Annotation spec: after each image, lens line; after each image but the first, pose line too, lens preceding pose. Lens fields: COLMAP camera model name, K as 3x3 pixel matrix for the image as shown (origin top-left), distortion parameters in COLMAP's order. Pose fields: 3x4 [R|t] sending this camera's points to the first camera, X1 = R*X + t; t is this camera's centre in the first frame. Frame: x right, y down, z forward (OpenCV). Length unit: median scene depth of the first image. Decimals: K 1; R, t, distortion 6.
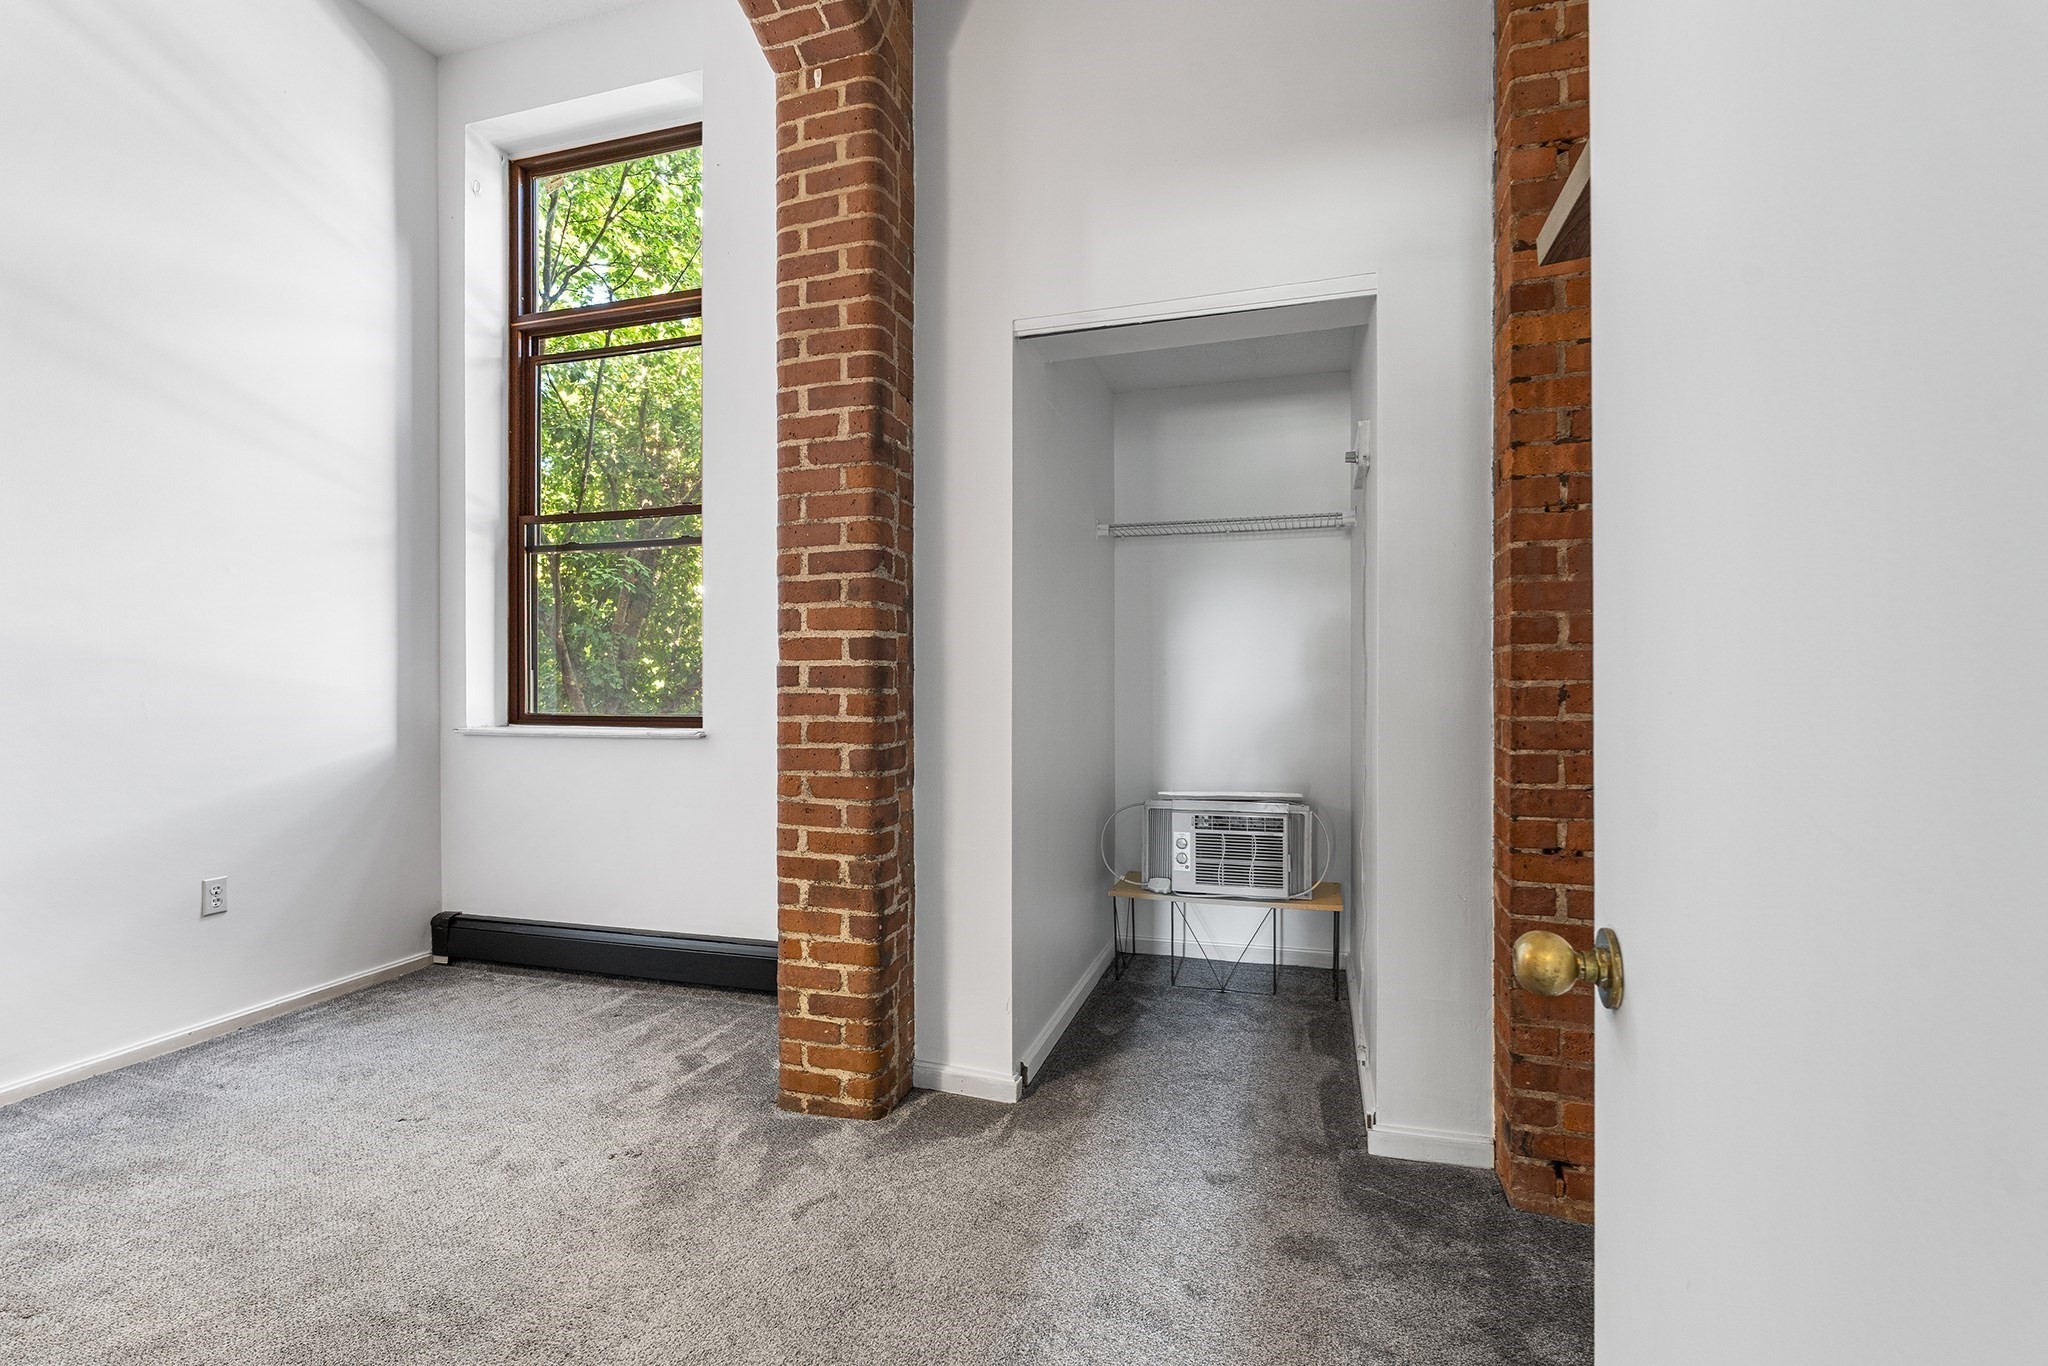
lens RADIAL K [[926.9, 0, 1019.2], [0, 926.9, 686.1], [0, 0, 1]] dist [-0.004686, 0.000834]
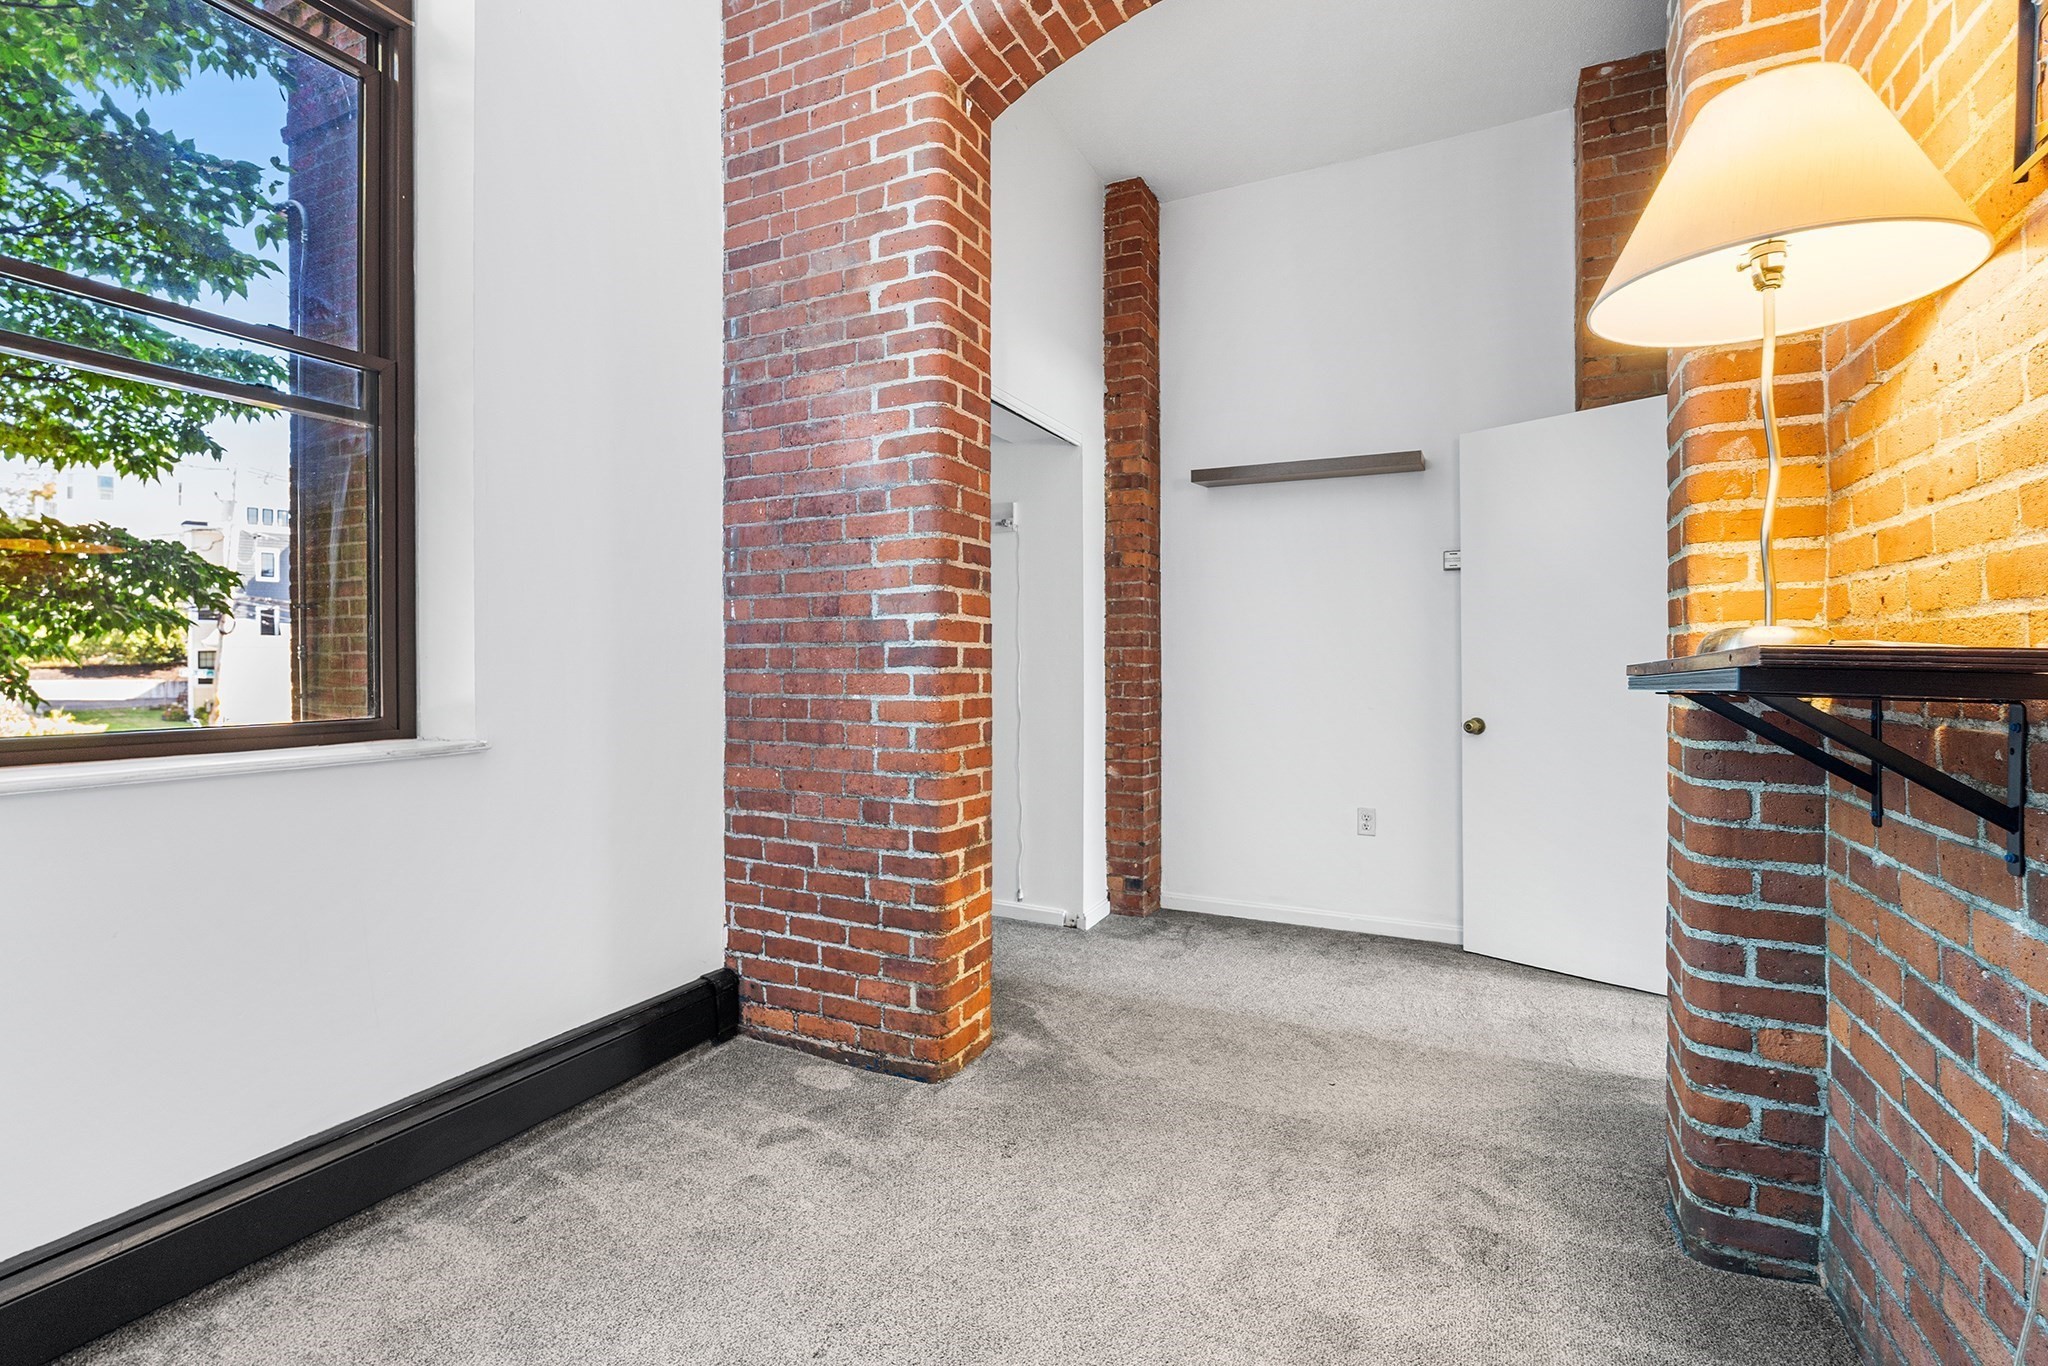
lens RADIAL K [[926.9, 0, 1025.1], [0, 926.9, 670.6], [0, 0, 1]] dist [-0.004686, 0.000834]
pose [[0.157667, -0.002967, 0.987488, -1.271558], [0.007755, 0.999968, 0.001766, 0.003677], [-0.987462, 0.007380, 0.157685, 0.760256]]
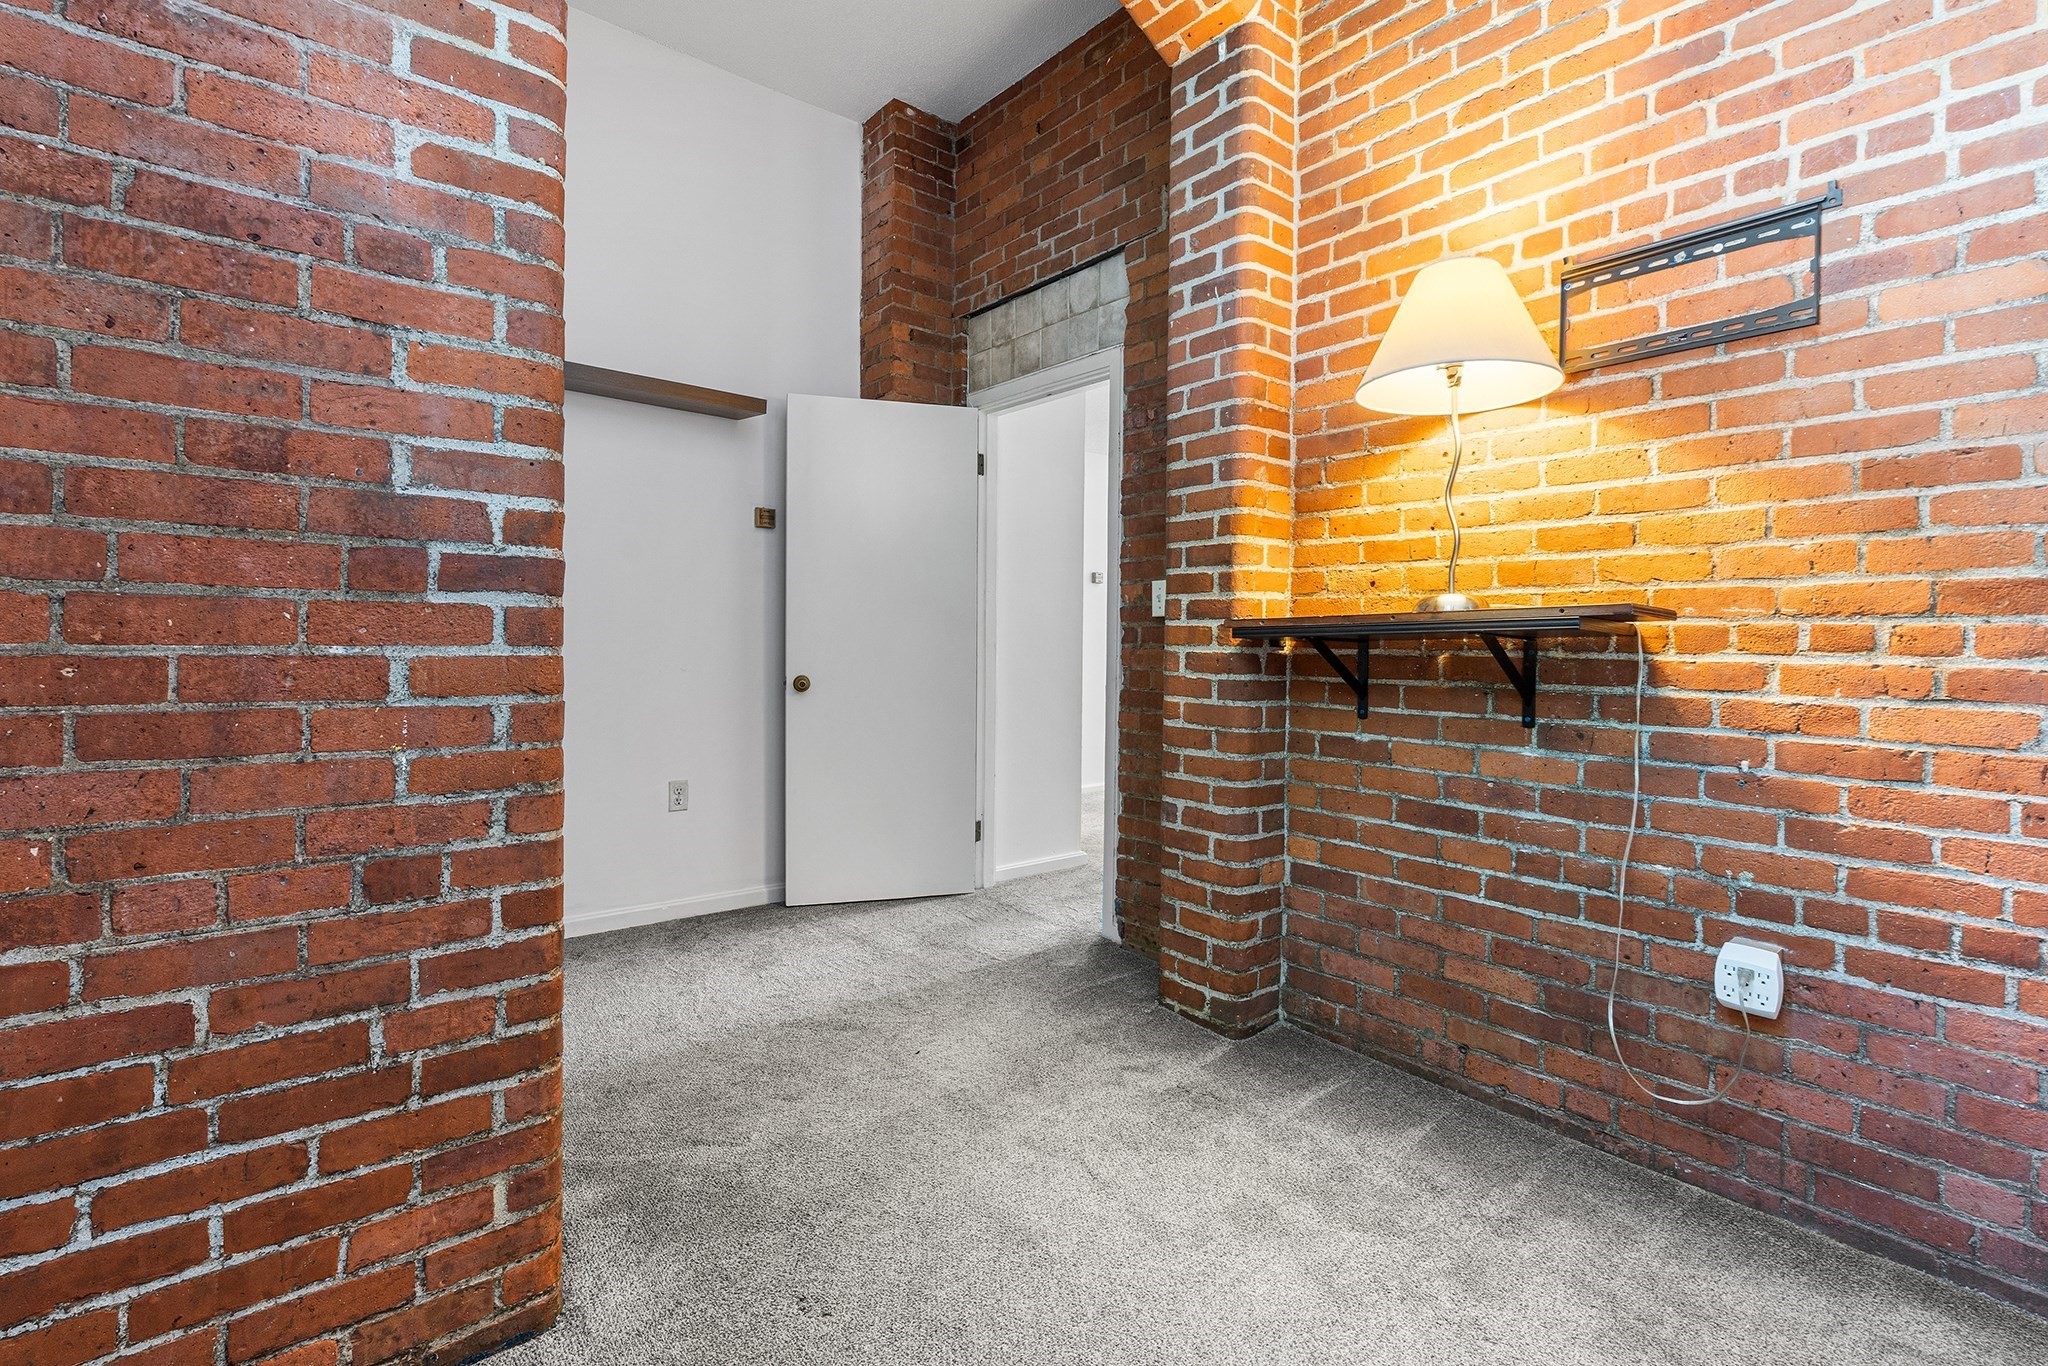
lens RADIAL K [[926.9, 0, 1040.8], [0, 926.9, 656.3], [0, 0, 1]] dist [-0.004686, 0.000834]
pose [[-0.838212, -0.015061, 0.545136, -0.821877], [-0.006061, 0.999814, 0.018303, 0.027677], [-0.545311, 0.012038, -0.838148, 1.372650]]
